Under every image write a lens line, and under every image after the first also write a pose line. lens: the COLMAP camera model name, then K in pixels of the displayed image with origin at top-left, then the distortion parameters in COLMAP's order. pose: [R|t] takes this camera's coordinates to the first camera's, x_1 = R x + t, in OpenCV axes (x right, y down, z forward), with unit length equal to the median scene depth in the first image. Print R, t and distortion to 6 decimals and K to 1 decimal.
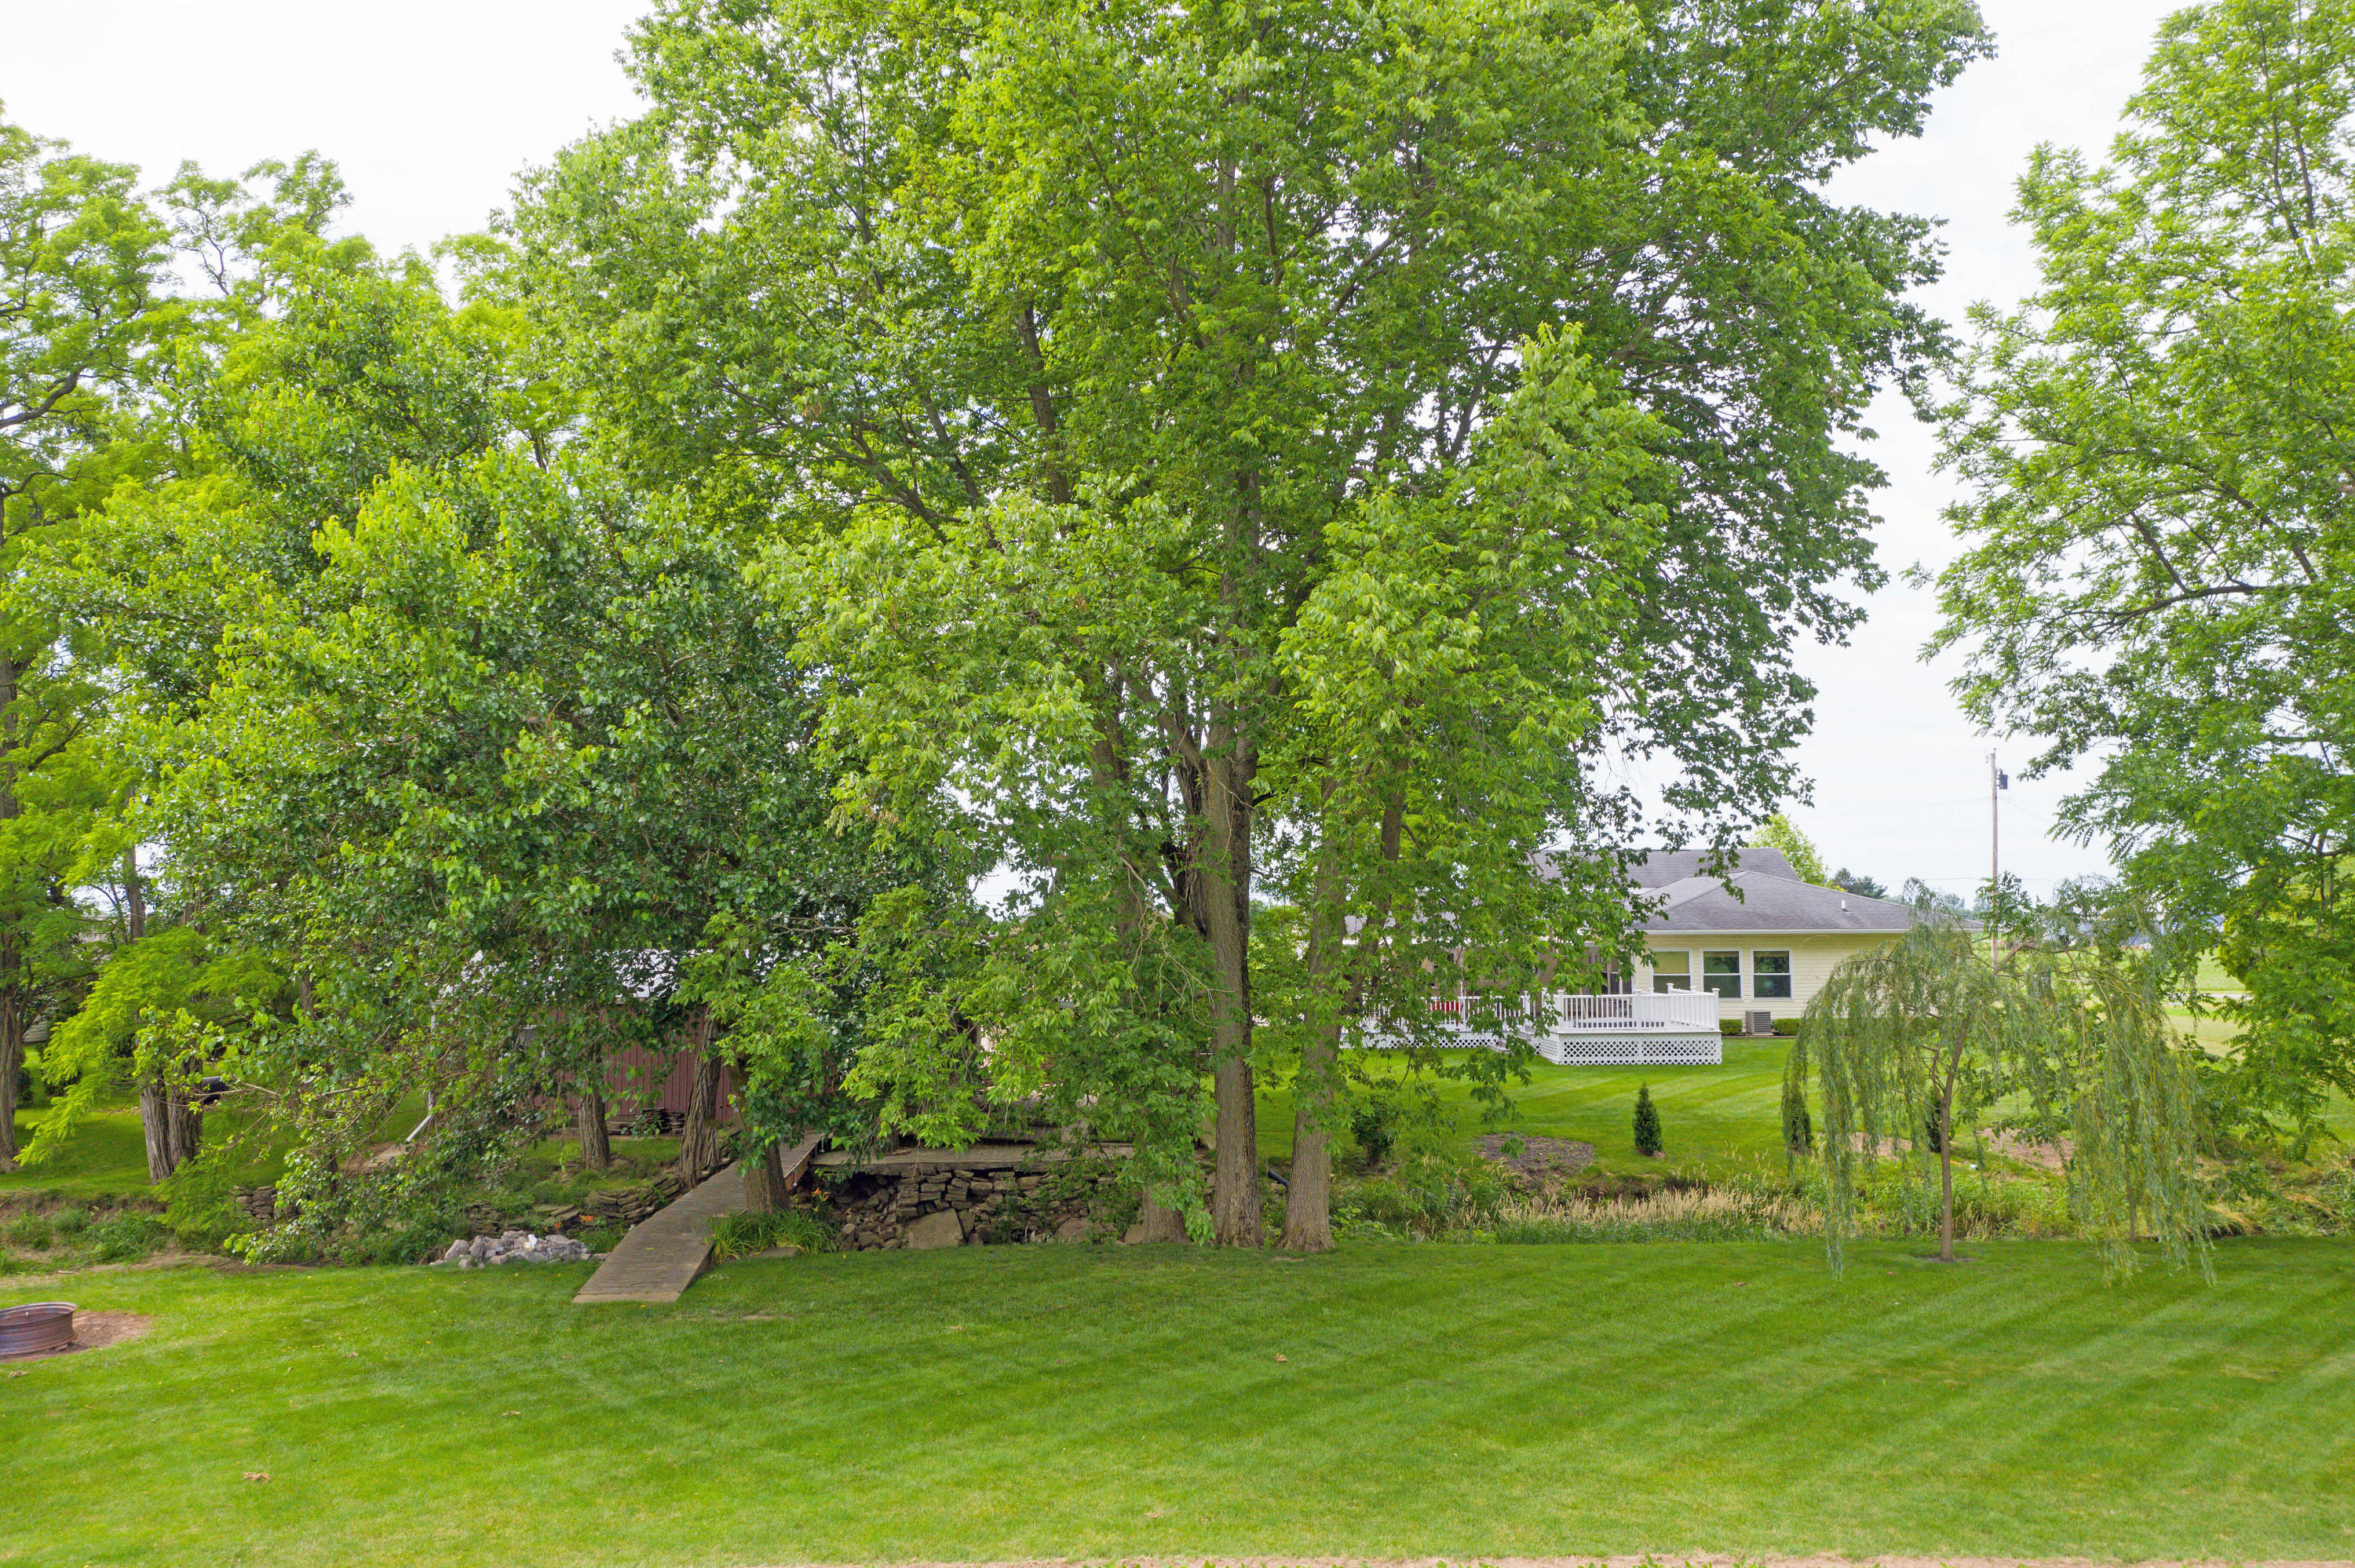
lens RADIAL K [[1875.4, 0, 1180.0], [0, 1875.4, 775.4], [0, 0, 1]] dist [-0.000129, 0.007950]
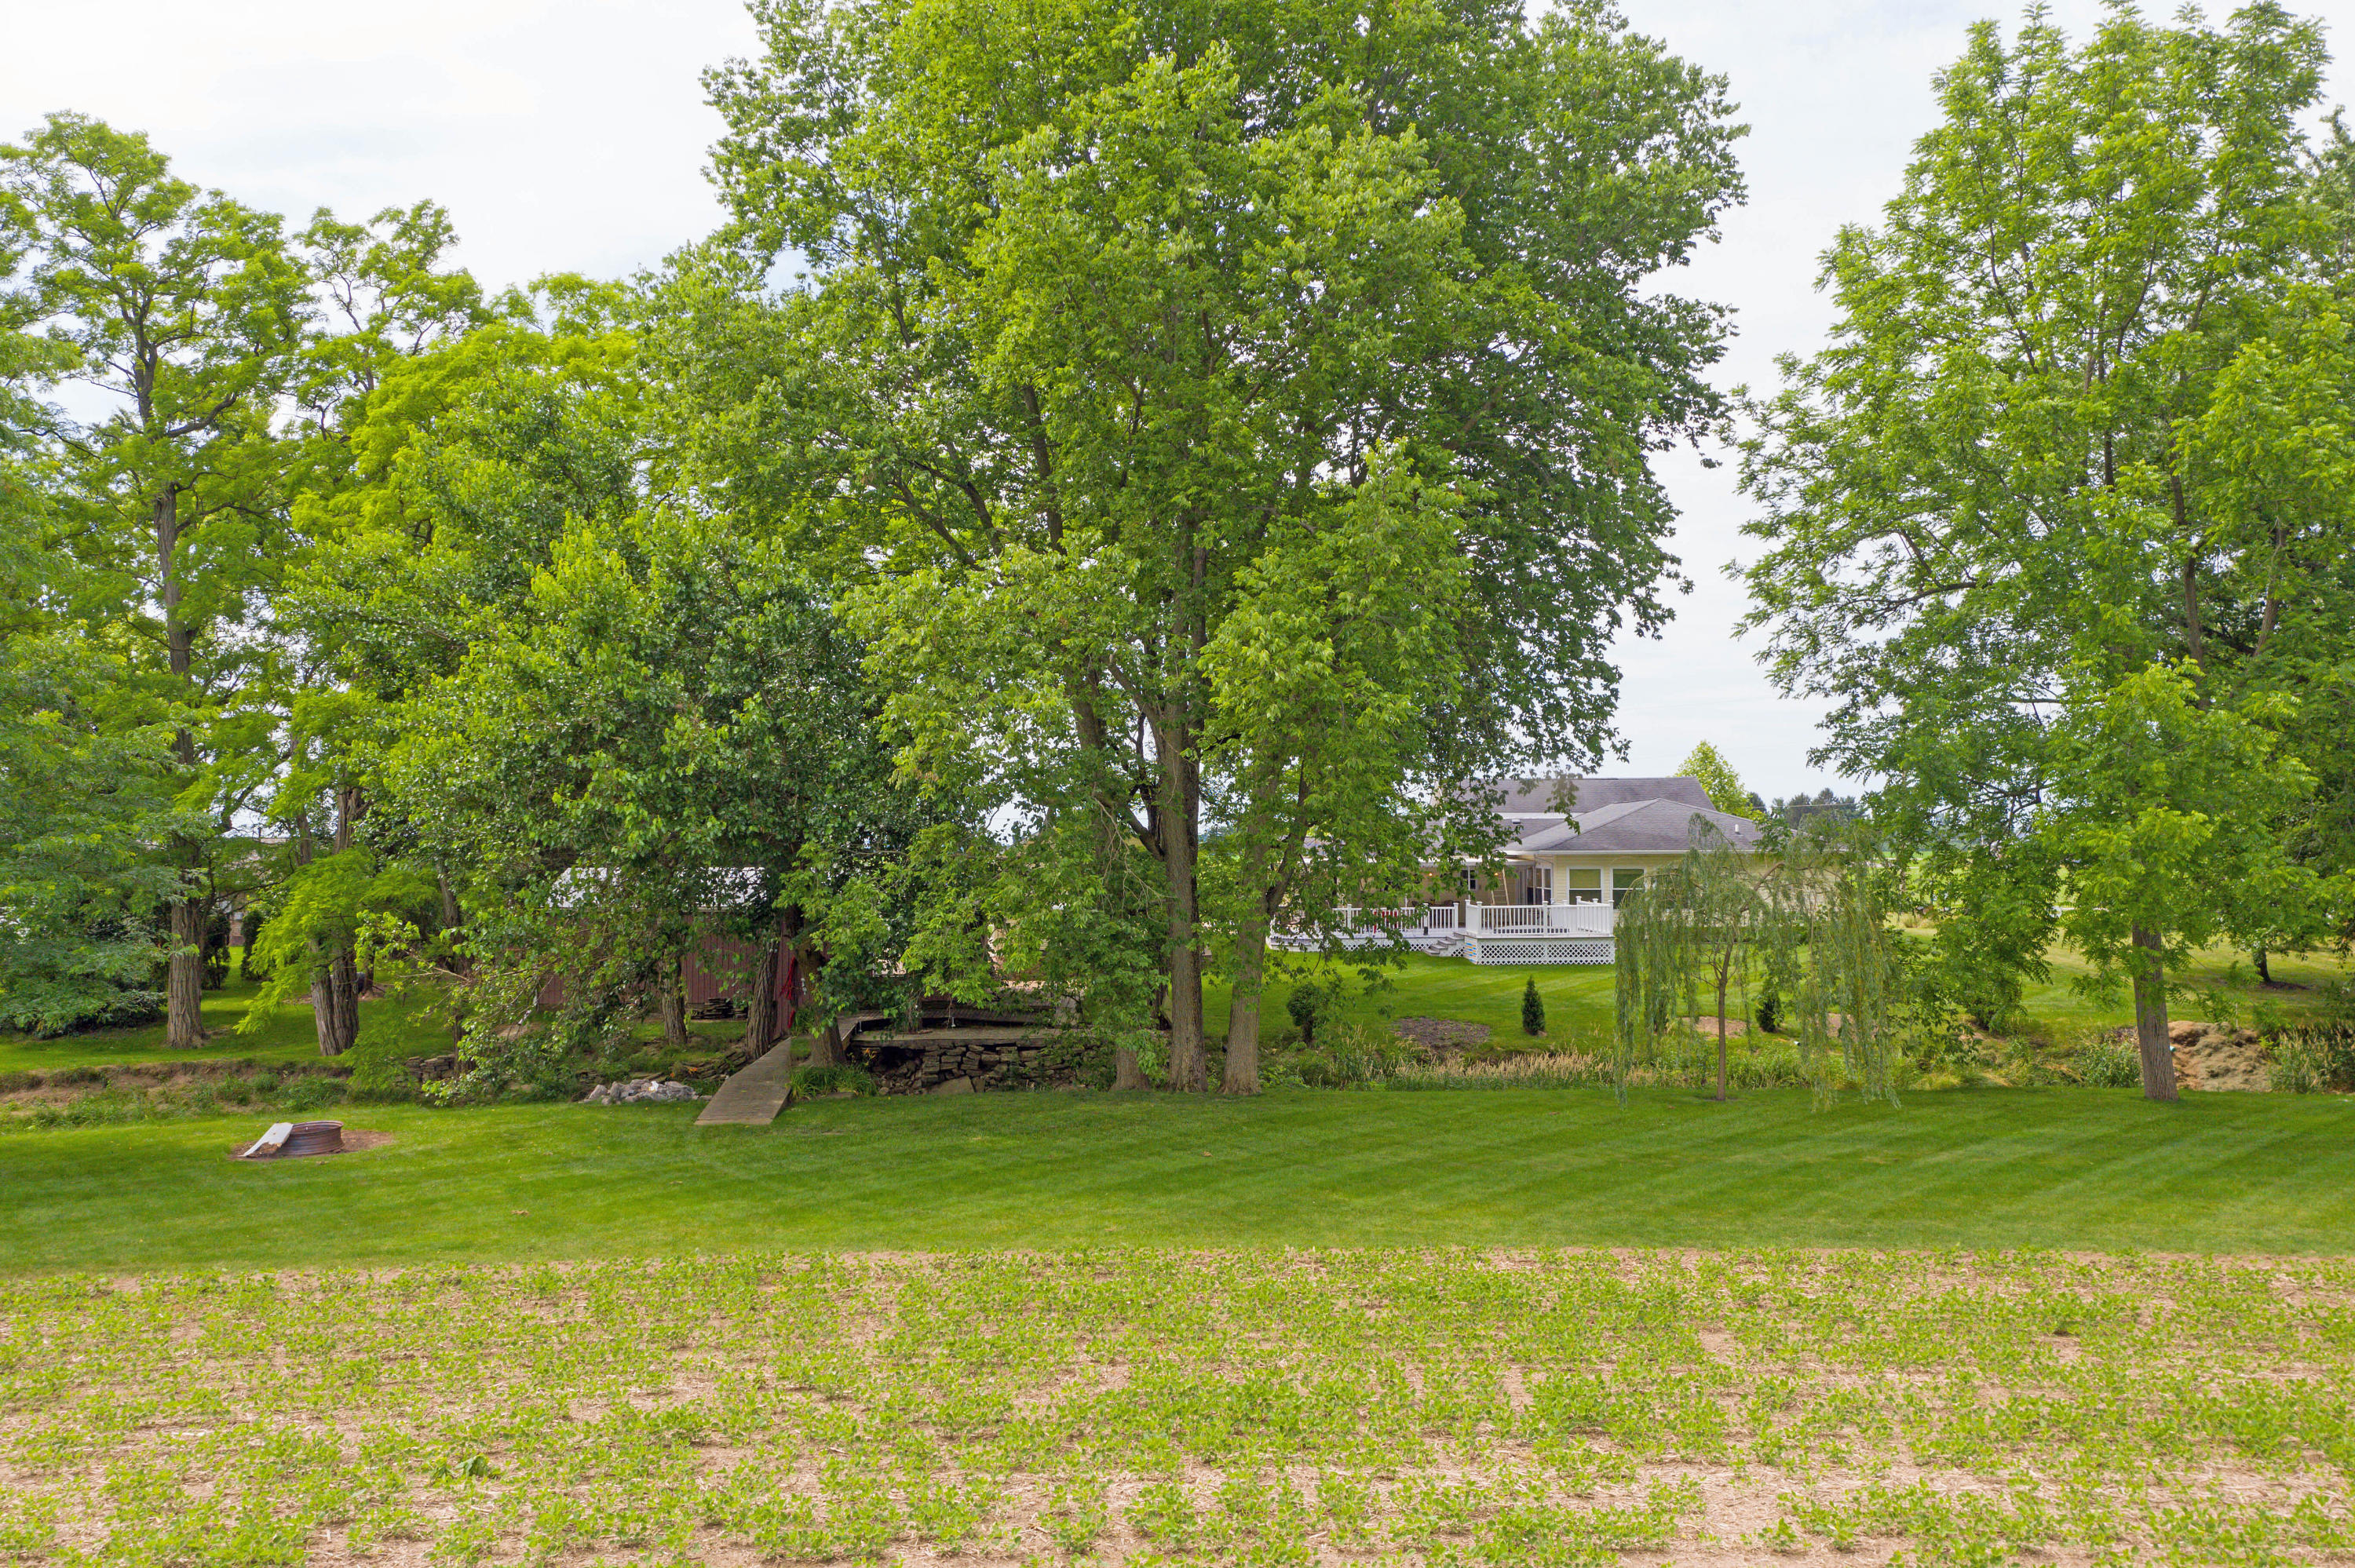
lens RADIAL K [[1875.4, 0, 1180.0], [0, 1875.4, 775.4], [0, 0, 1]] dist [-0.000129, 0.007950]
pose [[1.000000, 0.000072, 0.000569, 0.026515], [-0.000097, 0.999043, 0.043738, -0.030337], [-0.000565, -0.043738, 0.999043, -0.326801]]
